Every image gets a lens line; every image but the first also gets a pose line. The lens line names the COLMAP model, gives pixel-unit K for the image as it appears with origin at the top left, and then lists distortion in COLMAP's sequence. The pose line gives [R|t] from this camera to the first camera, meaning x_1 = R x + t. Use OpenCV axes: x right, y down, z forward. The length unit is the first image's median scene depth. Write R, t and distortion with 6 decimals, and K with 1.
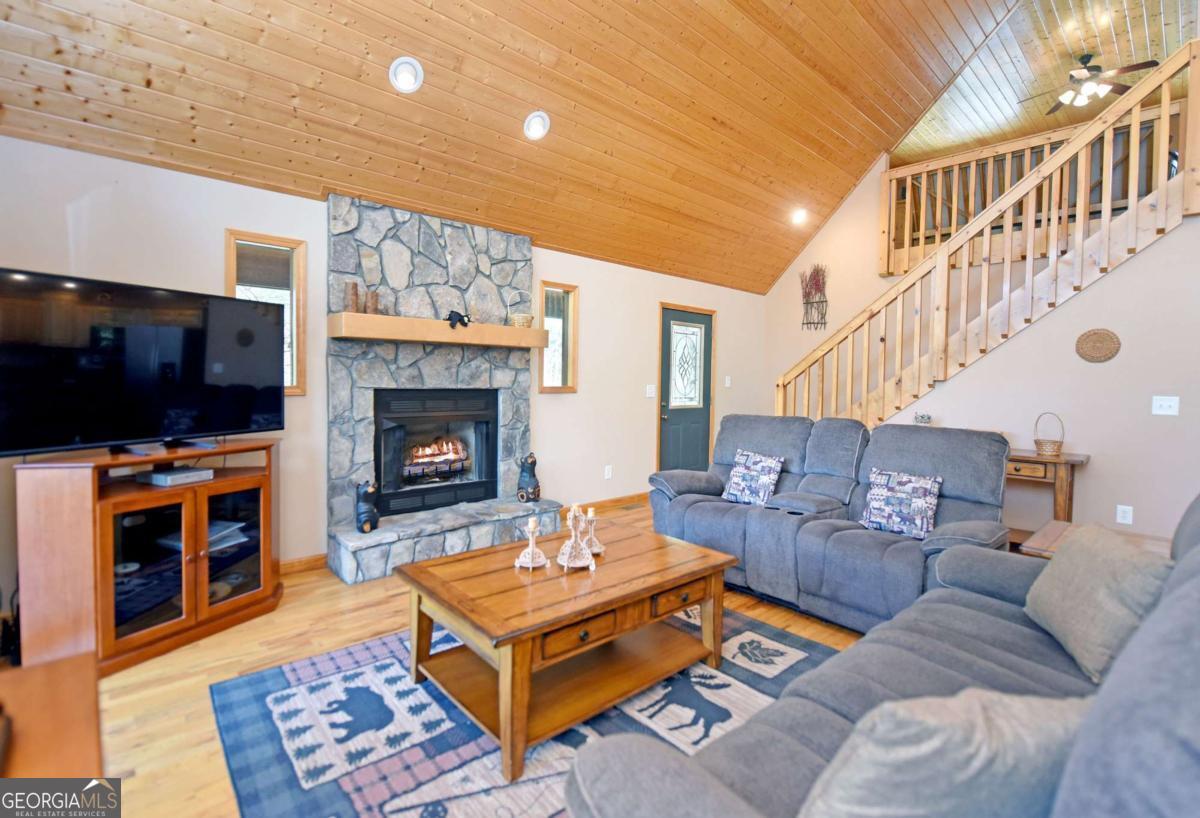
lens RADIAL K [[541.8, 0, 586.3], [0, 541.8, 396.0], [0, 0, 1]] dist [-0.016673, 0.000254]
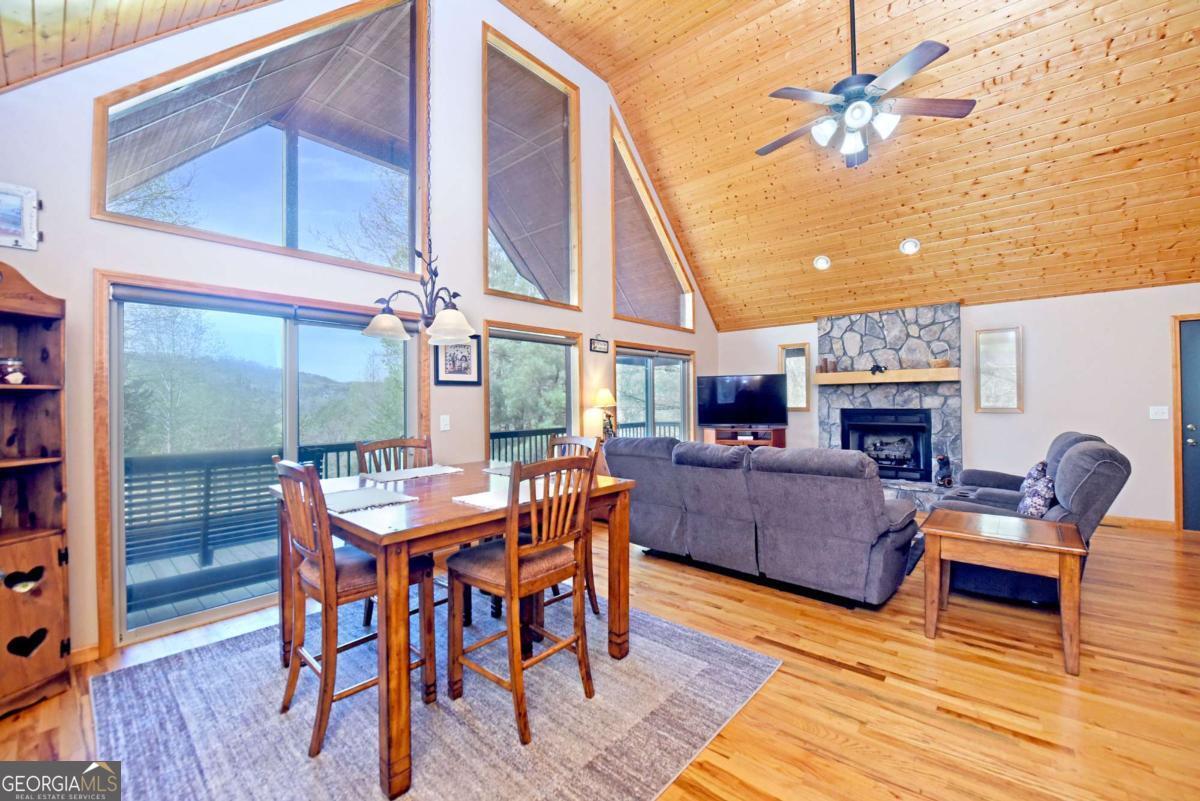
lens RADIAL K [[478.4, 0, 604.4], [0, 478.4, 395.8], [0, 0, 1]] dist [-0.017495, -0.001911]
pose [[0.126801, -0.024620, -0.991623, 1.158449], [-0.021682, 0.999384, -0.027585, 0.006070], [0.991691, 0.024999, 0.126189, -0.075897]]
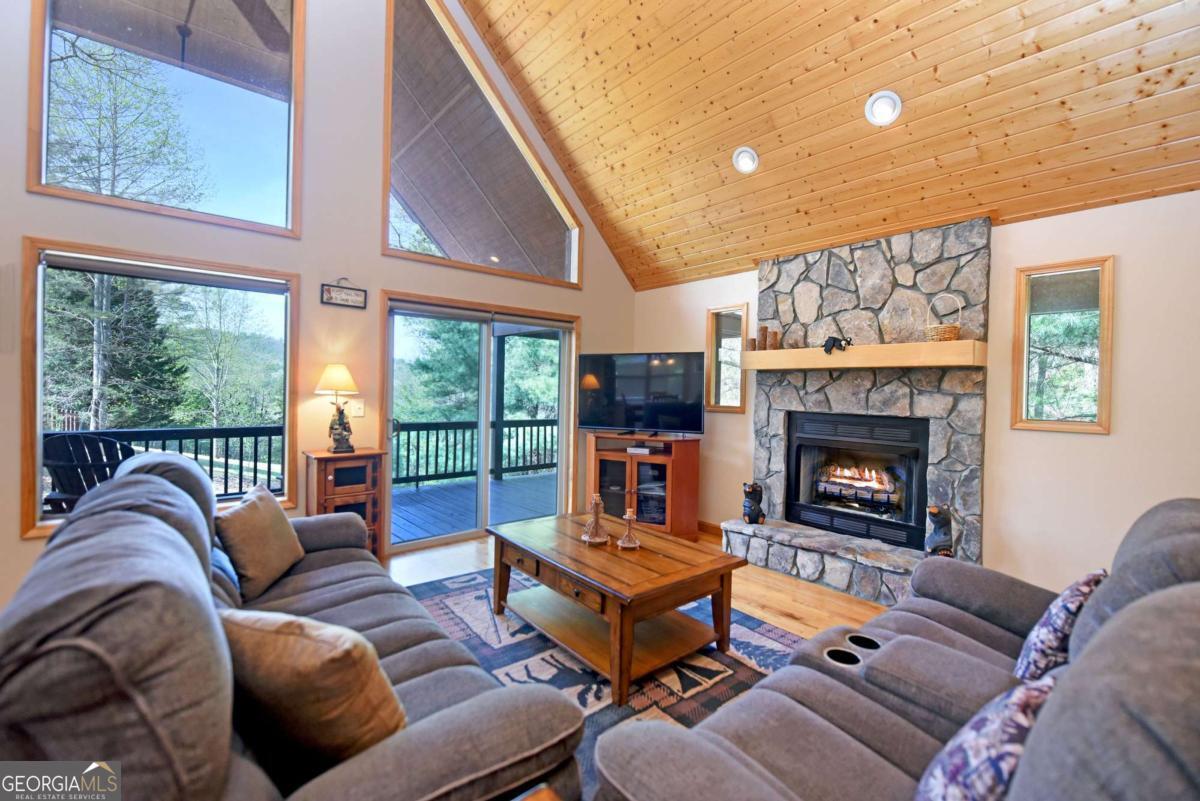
lens RADIAL K [[506.8, 0, 605.4], [0, 506.8, 393.9], [0, 0, 1]] dist [-0.015502, -0.000086]
pose [[-0.017072, -0.006125, -0.999836, 0.685531], [-0.054848, 0.998481, -0.005181, -0.021889], [0.998349, 0.054751, -0.017382, 0.584455]]
